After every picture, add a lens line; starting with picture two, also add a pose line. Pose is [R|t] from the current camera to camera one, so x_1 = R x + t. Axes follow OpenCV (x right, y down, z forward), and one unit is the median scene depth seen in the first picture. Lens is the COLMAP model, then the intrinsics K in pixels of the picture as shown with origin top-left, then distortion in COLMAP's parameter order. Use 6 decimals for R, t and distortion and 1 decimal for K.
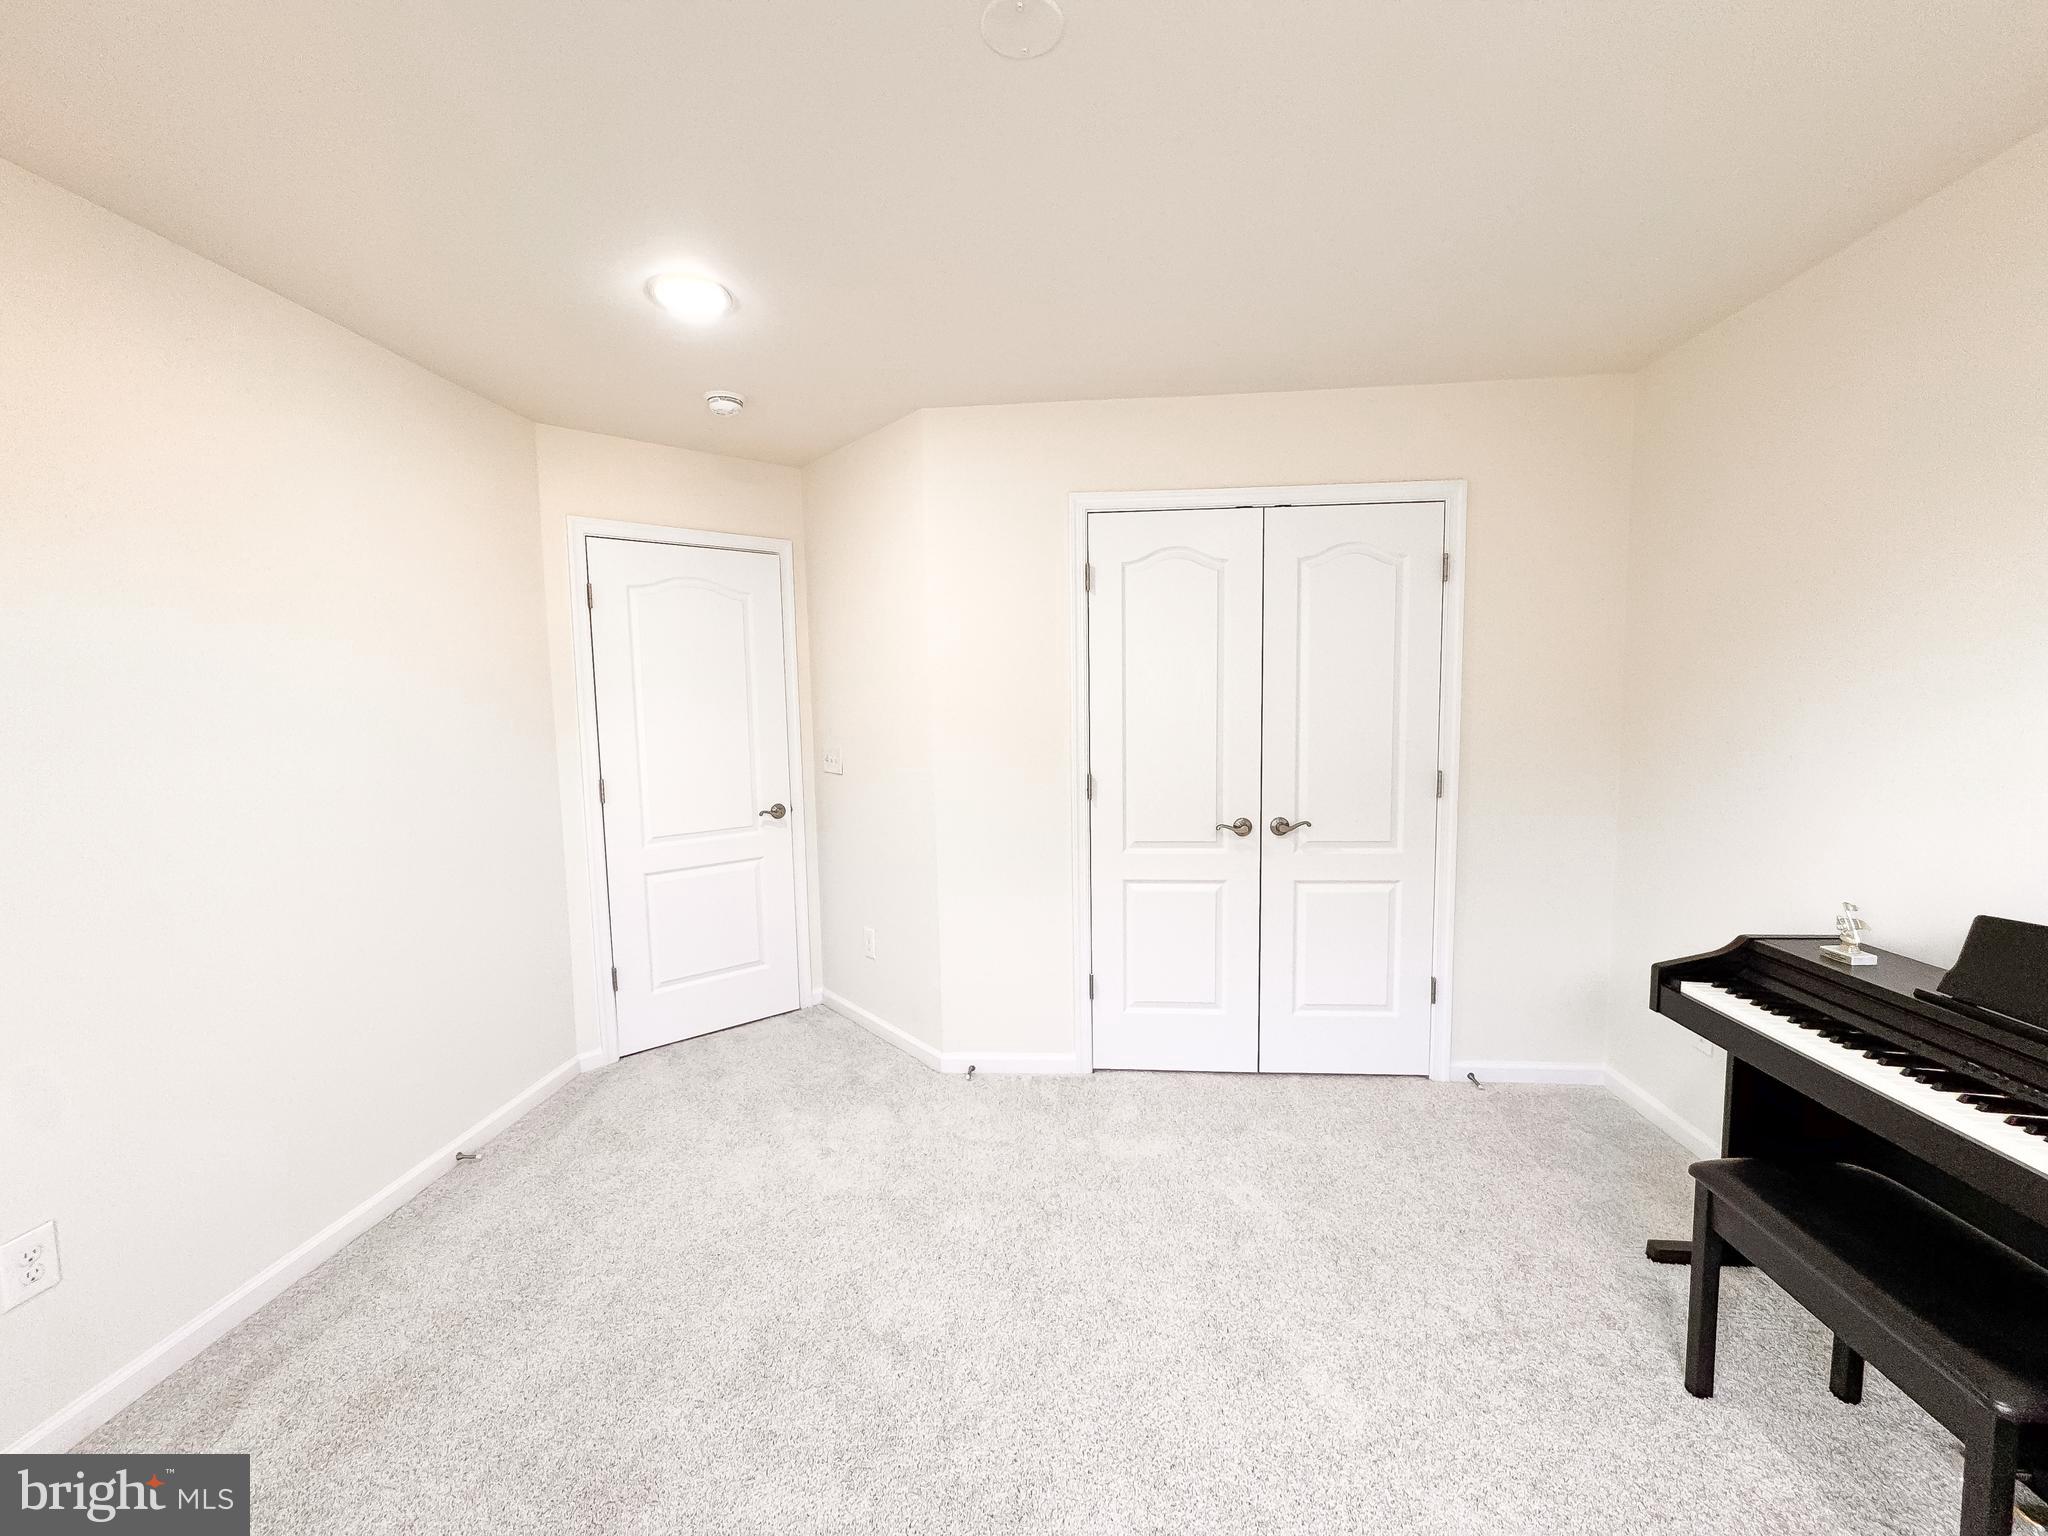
lens RADIAL K [[824.0, 0, 1030.5], [0, 824.0, 773.8], [0, 0, 1]] dist [0.001741, 0.000308]
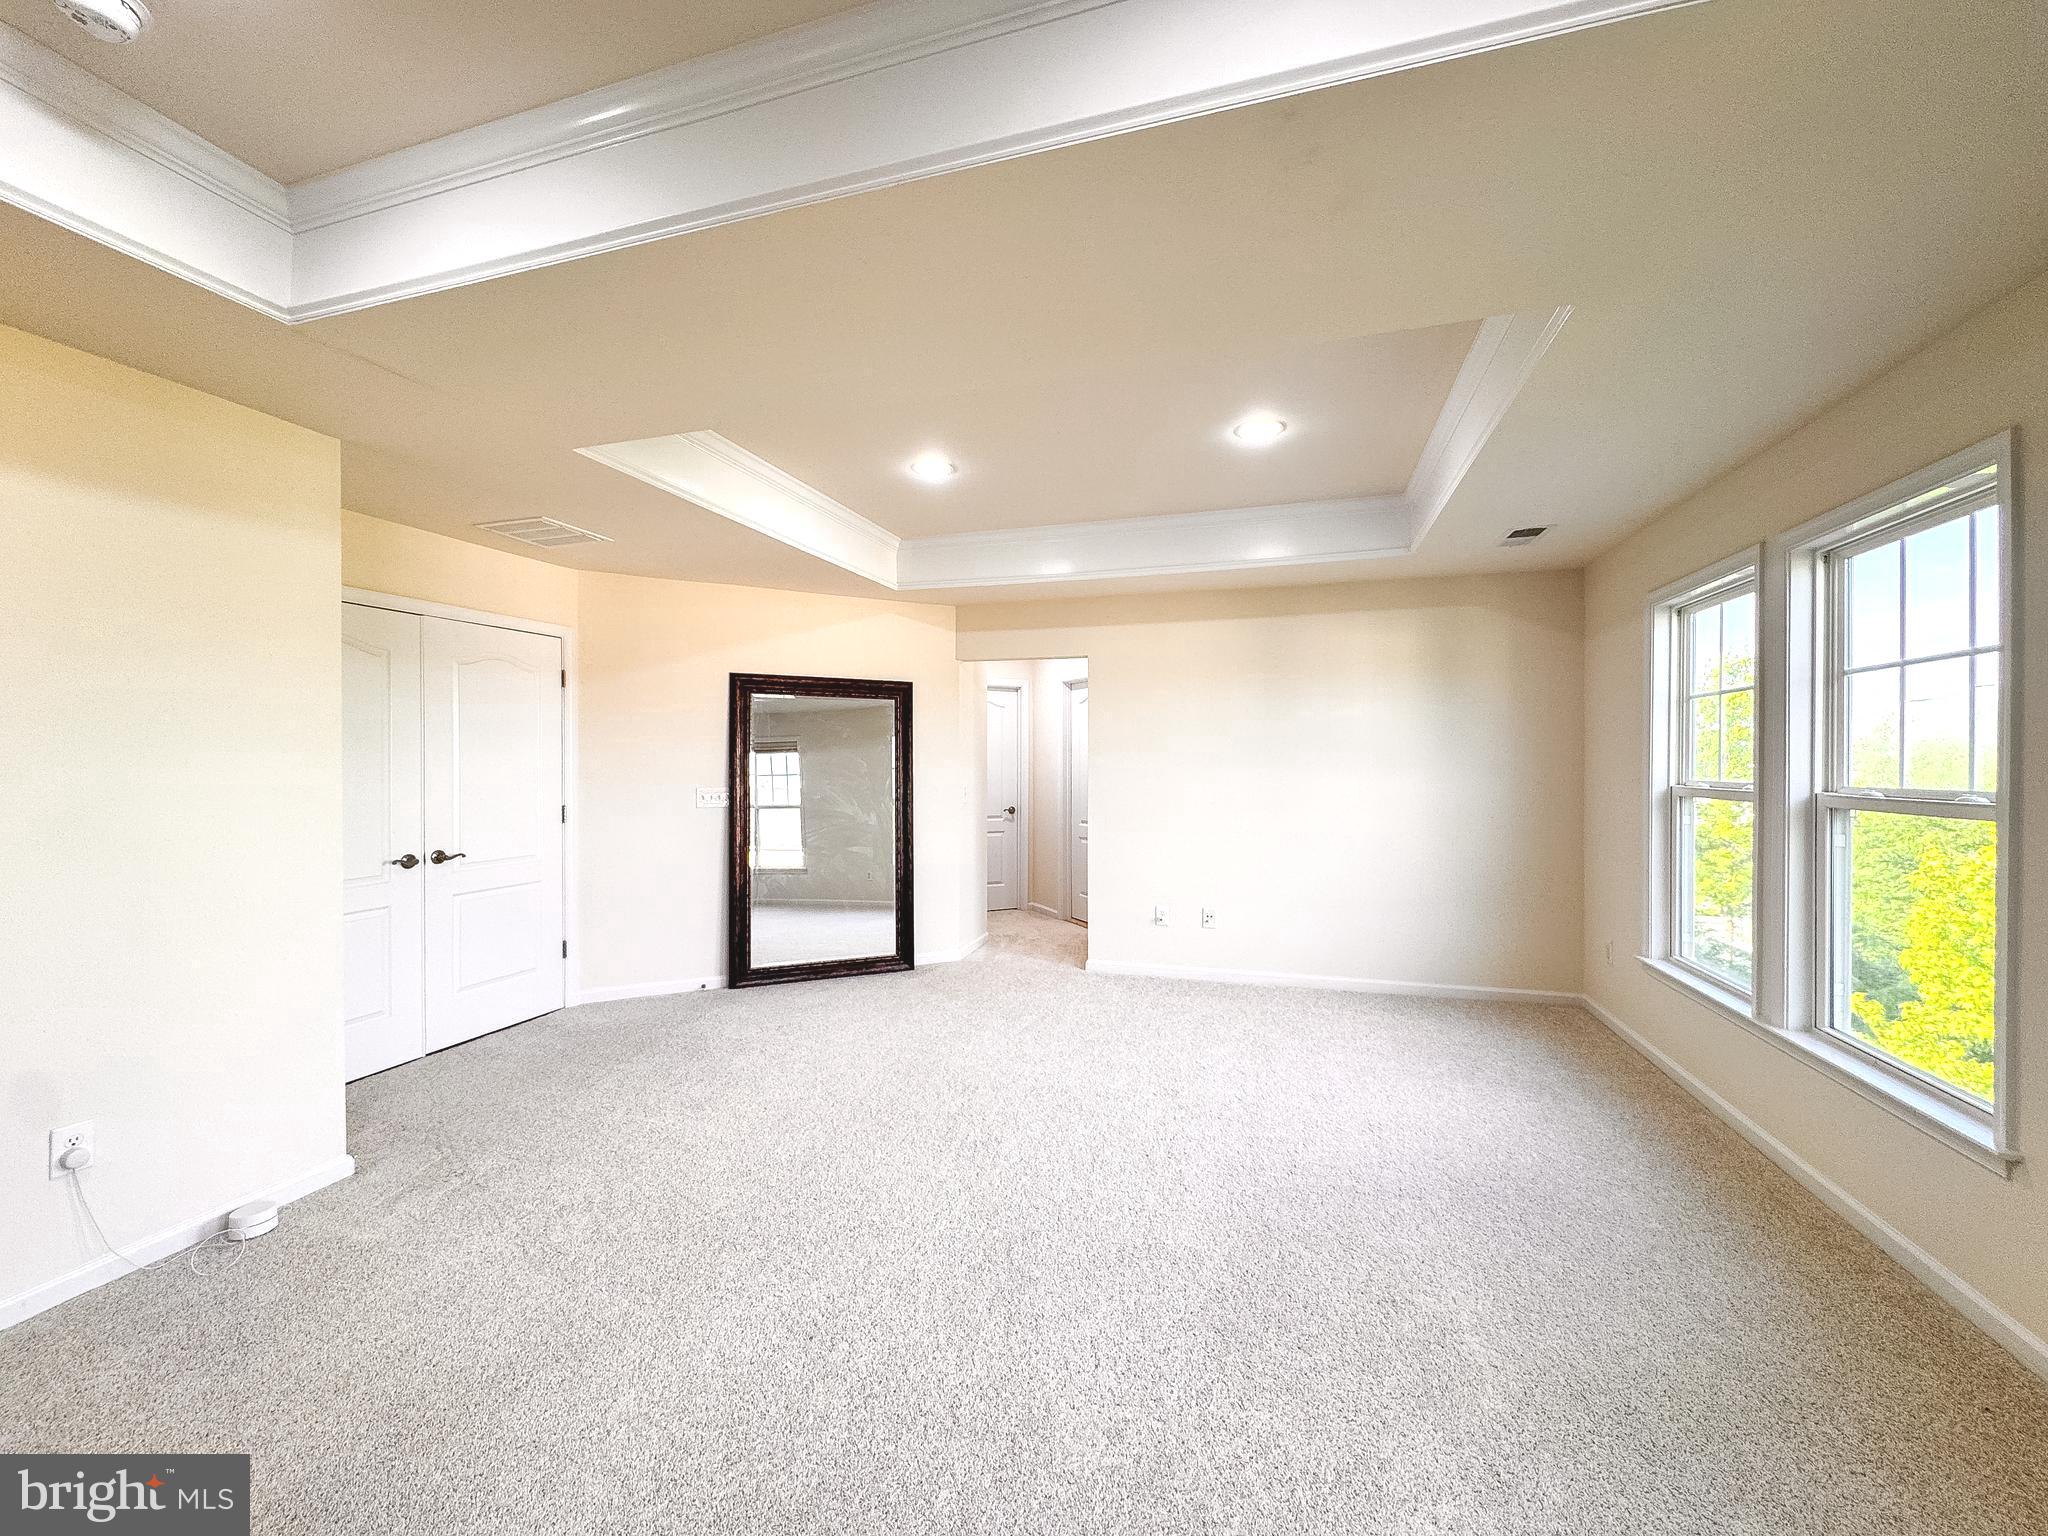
lens RADIAL K [[824.0, 0, 1023.2], [0, 824.0, 767.2], [0, 0, 1]] dist [0.001741, 0.000308]
pose [[0.232374, 0.006525, 0.972605, -0.742530], [0.082267, 0.996262, -0.026339, 0.033000], [-0.969141, 0.086134, 0.230969, -0.200858]]
